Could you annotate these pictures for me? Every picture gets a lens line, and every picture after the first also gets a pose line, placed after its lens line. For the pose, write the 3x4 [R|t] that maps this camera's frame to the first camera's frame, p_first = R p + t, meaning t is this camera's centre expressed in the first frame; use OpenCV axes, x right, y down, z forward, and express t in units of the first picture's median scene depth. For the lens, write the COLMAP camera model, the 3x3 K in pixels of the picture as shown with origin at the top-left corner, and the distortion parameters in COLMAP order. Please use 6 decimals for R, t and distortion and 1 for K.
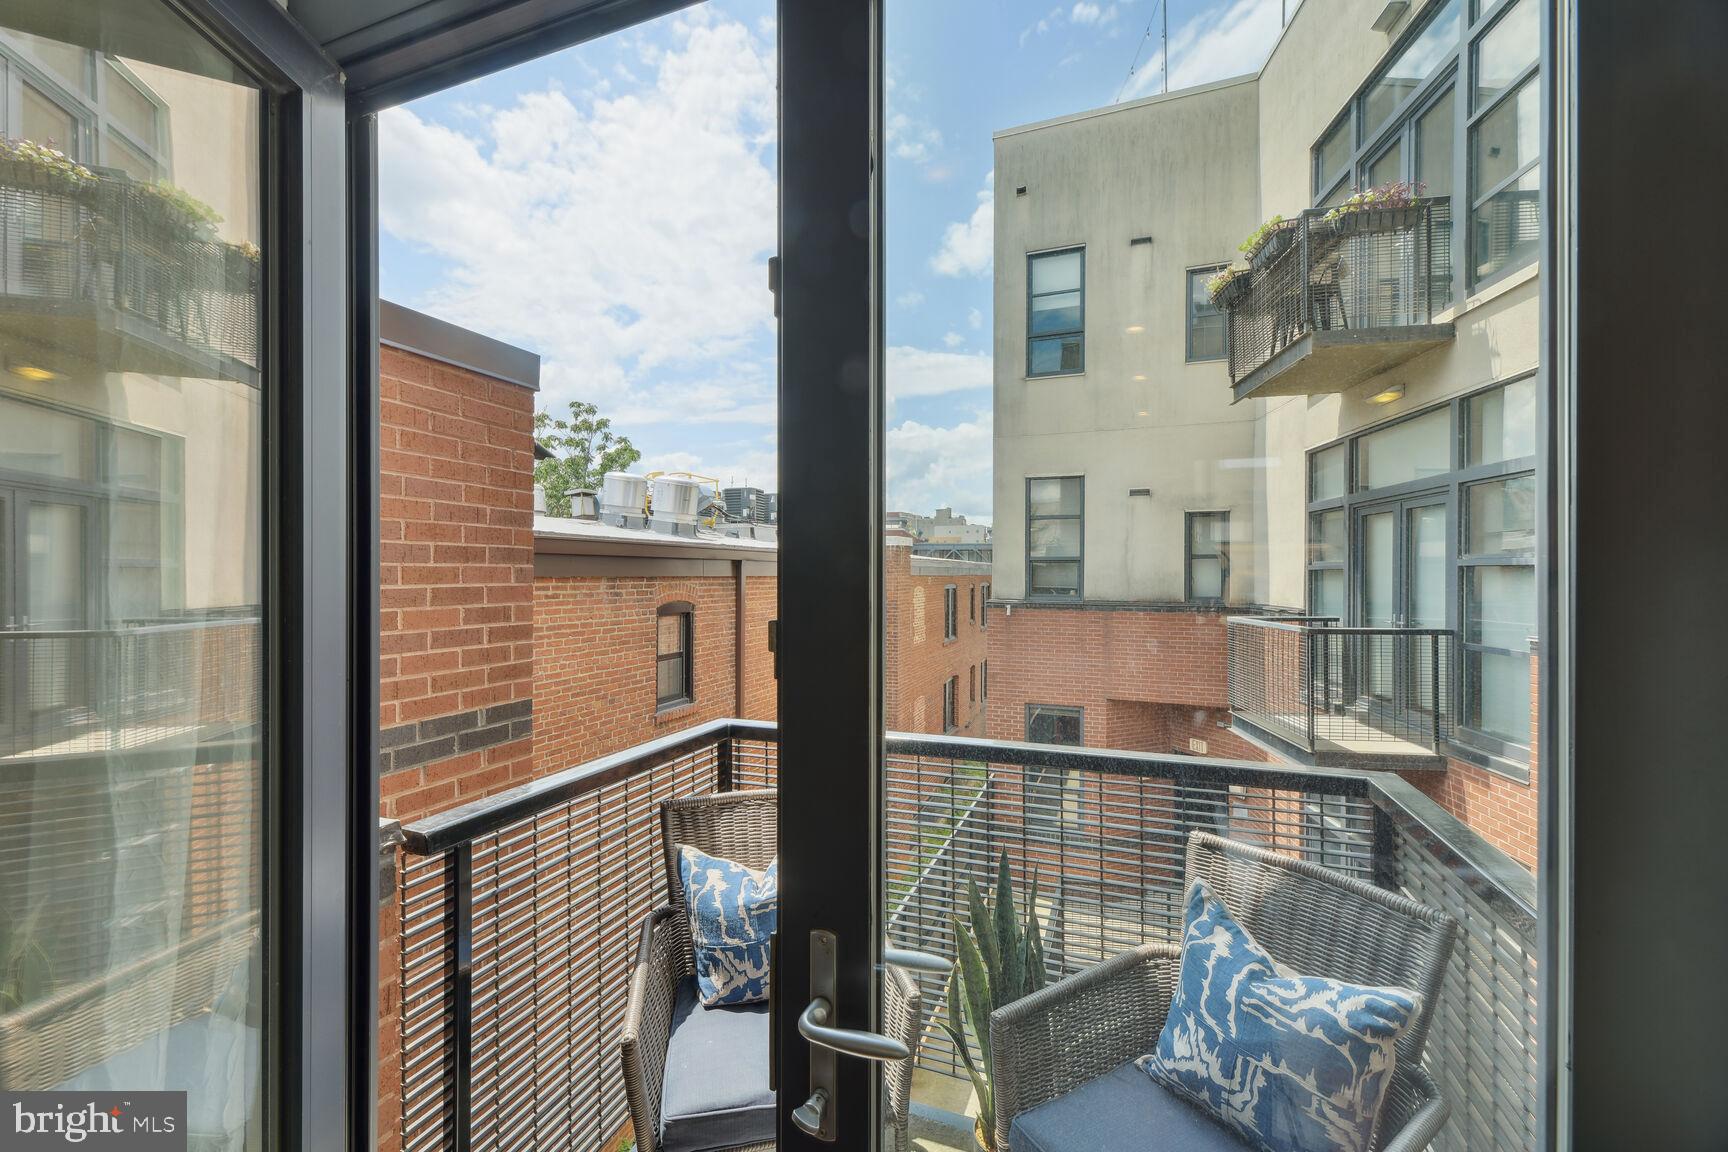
lens RADIAL K [[700.7, 0, 863.0], [0, 700.7, 578.6], [0, 0, 1]] dist [0.000595, -0.000035]
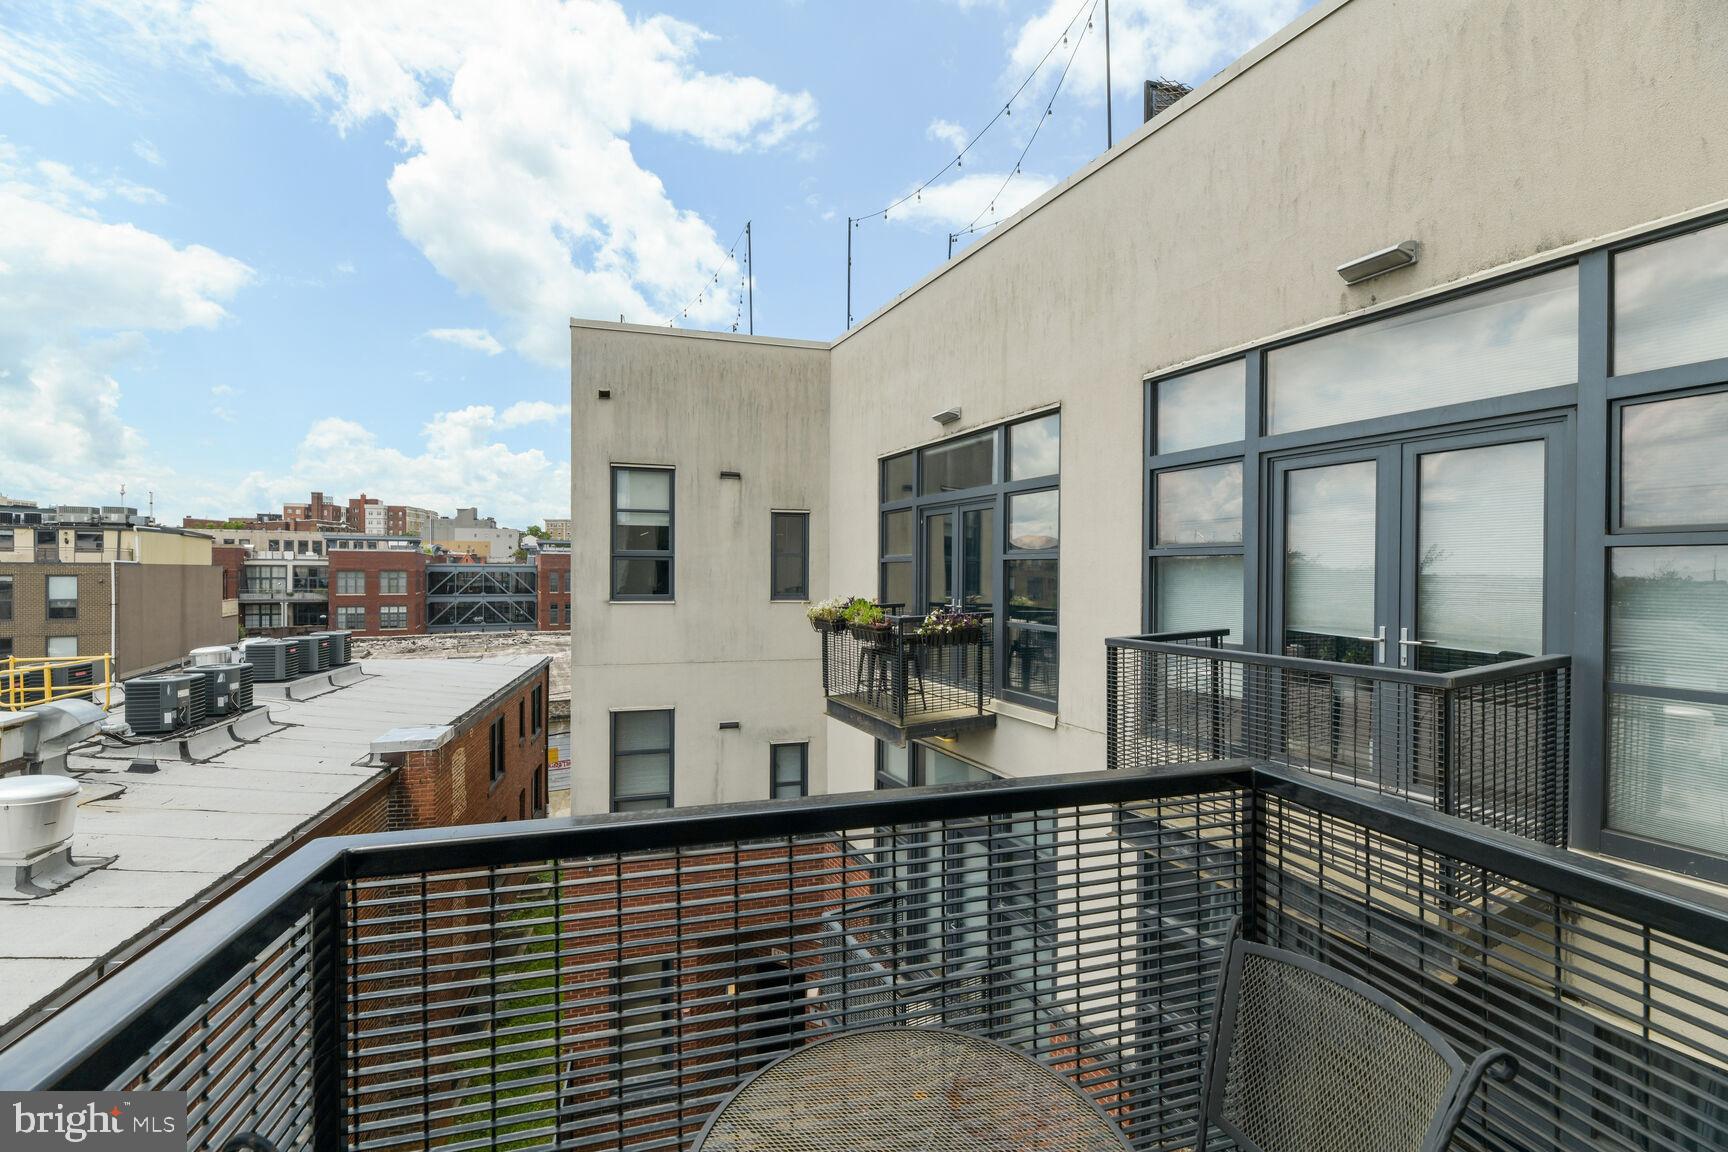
lens RADIAL K [[693.0, 0, 871.1], [0, 693.0, 576.6], [0, 0, 1]] dist [0.000819, -0.003925]
pose [[0.799416, -0.003911, 0.600766, -0.036173], [0.001041, 0.999986, 0.005124, -0.329986], [-0.600778, -0.003471, 0.799409, 0.083651]]
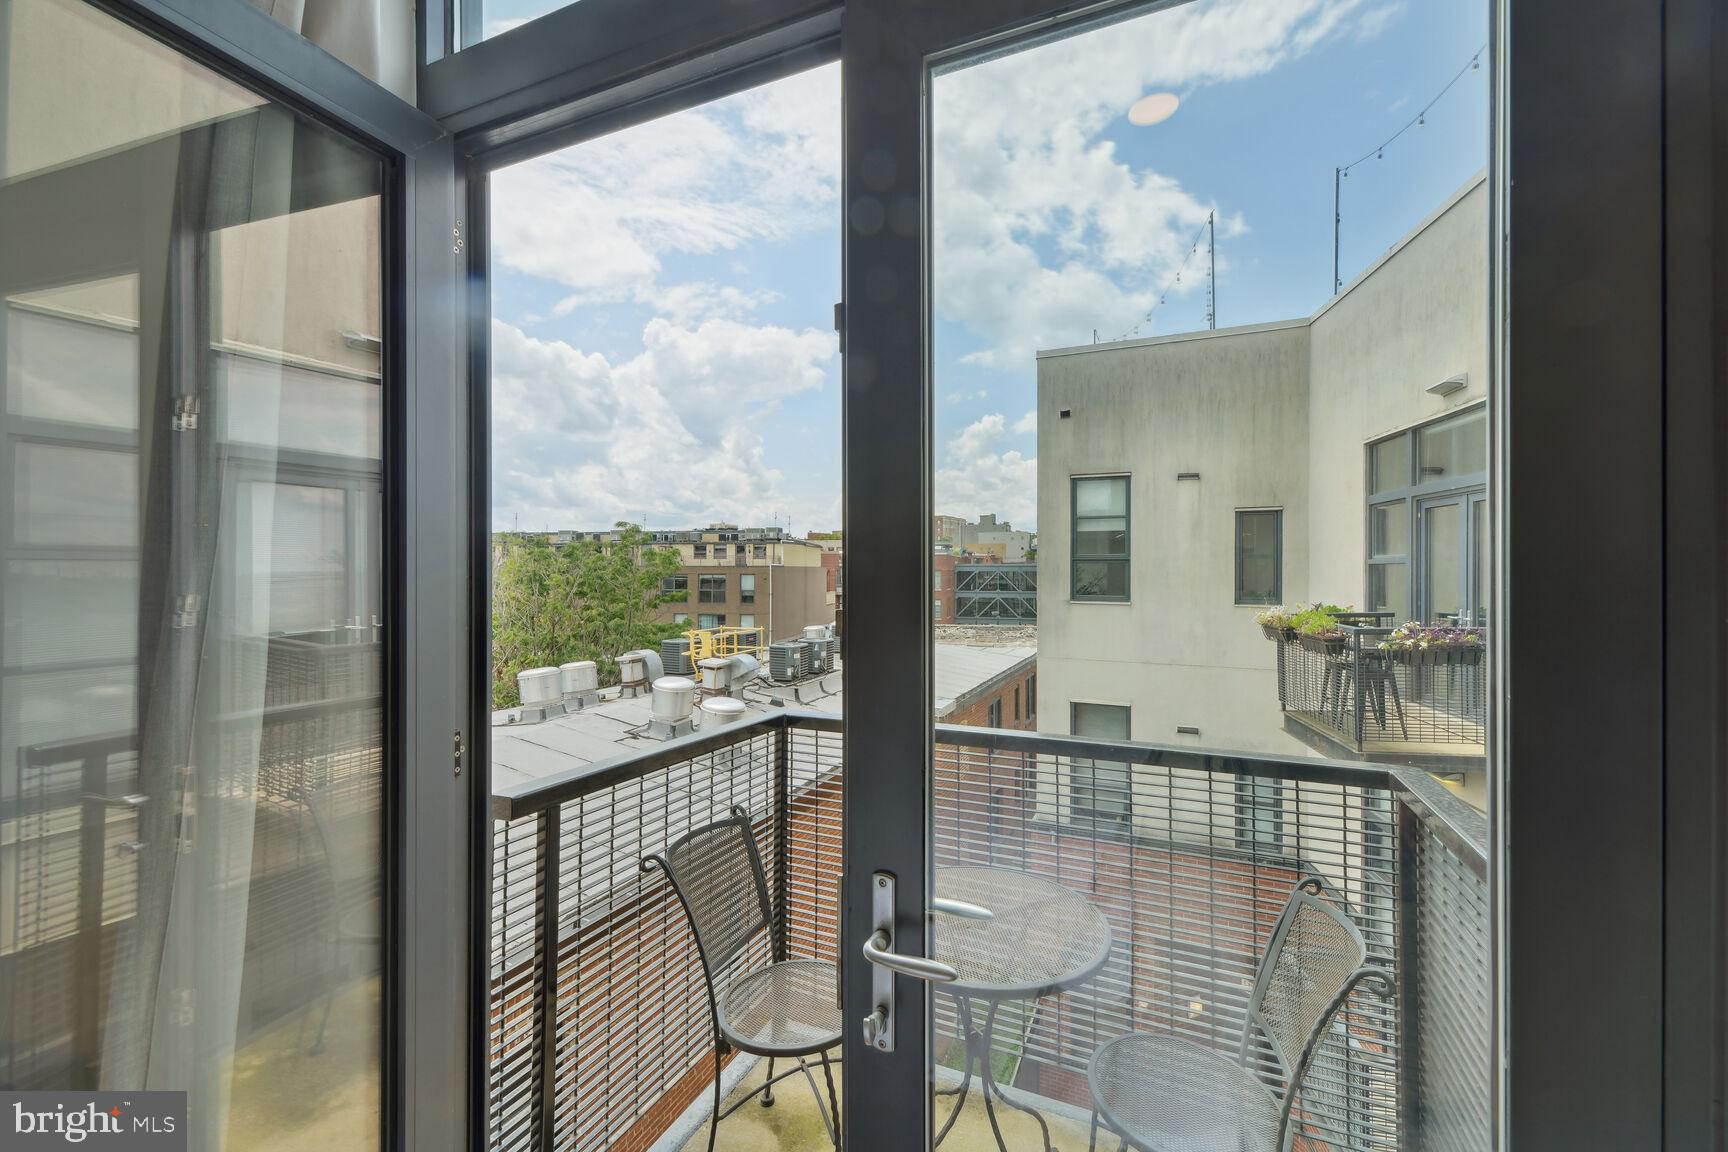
lens RADIAL K [[703.6, 0, 871.6], [0, 703.6, 568.7], [0, 0, 1]] dist [0.000412, -0.000263]
pose [[0.998775, -0.001549, -0.049466, 0.000645], [0.001296, 0.999986, -0.005156, -0.335148], [0.049473, 0.005086, 0.998763, -0.009514]]
